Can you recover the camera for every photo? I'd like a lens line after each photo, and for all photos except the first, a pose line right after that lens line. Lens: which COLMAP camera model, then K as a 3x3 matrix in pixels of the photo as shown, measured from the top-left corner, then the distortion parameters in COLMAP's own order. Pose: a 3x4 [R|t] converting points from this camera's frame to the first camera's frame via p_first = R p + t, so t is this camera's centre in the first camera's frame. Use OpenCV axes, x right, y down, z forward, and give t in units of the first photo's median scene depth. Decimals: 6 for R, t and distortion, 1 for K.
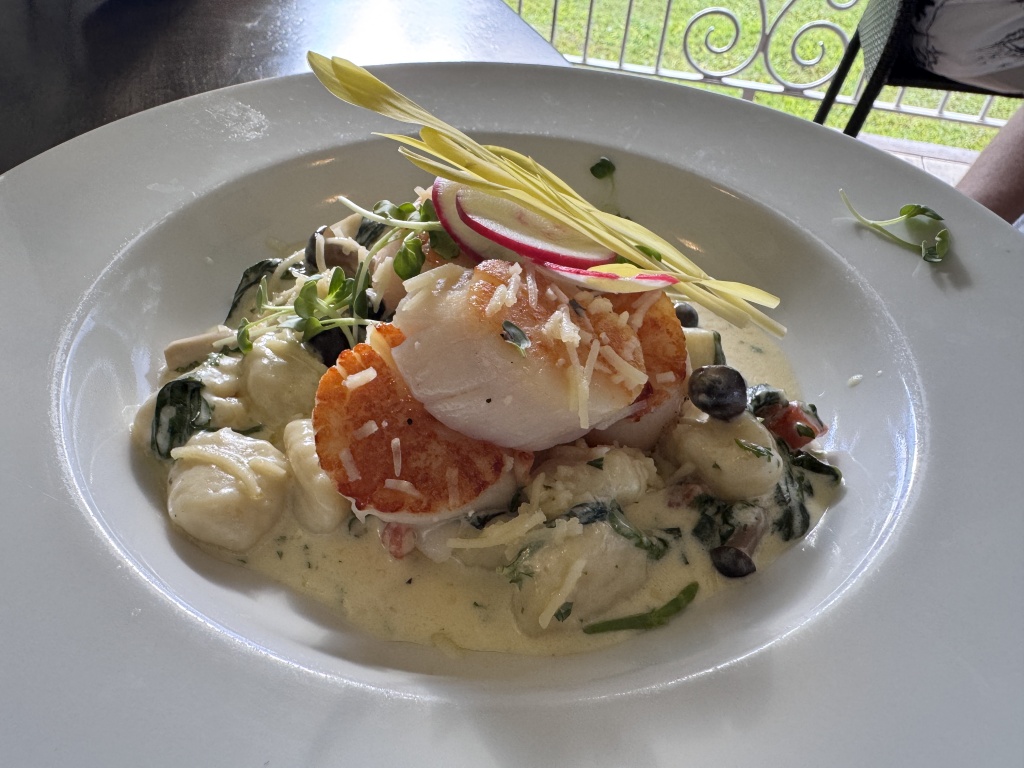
lens RADIAL K [[723.7, 0, 512.0], [0, 723.7, 384.0], [0, 0, 1]] dist [-0.000914, -0.000408]
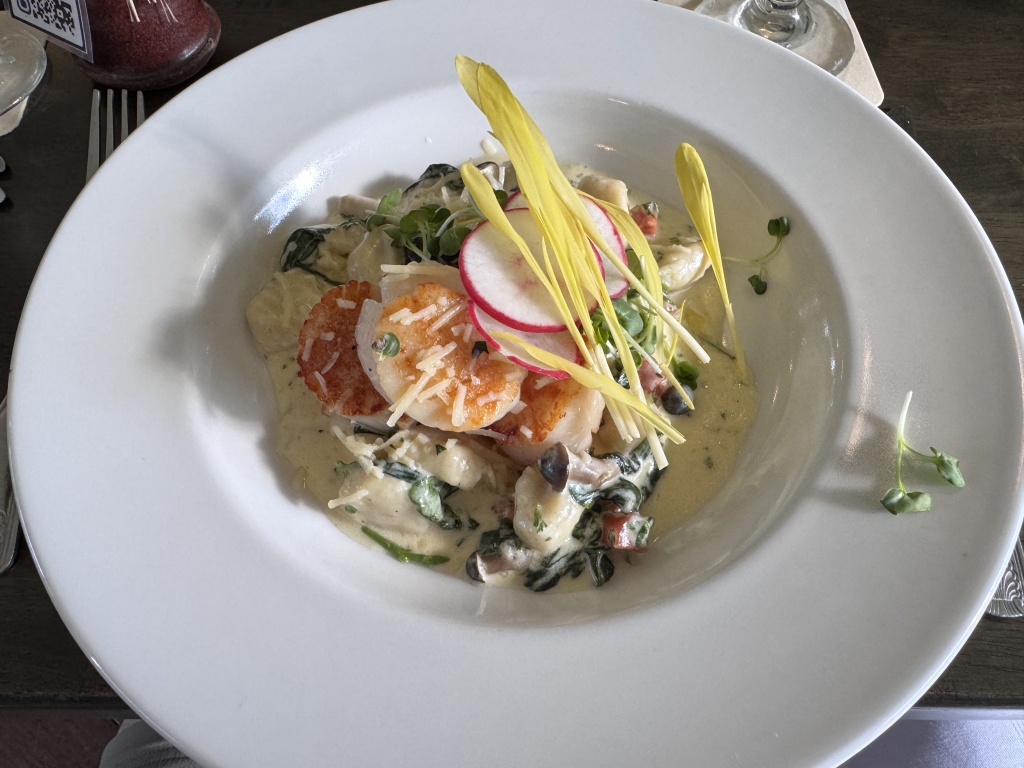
lens RADIAL K [[723.7, 0, 512.0], [0, 723.7, 384.0], [0, 0, 1]] dist [-0.000914, -0.000408]
pose [[0.712723, 0.596057, -0.369788, 0.649160], [-0.479948, 0.798850, 0.362613, -0.553181], [0.511543, -0.080964, 0.855435, -0.100498]]
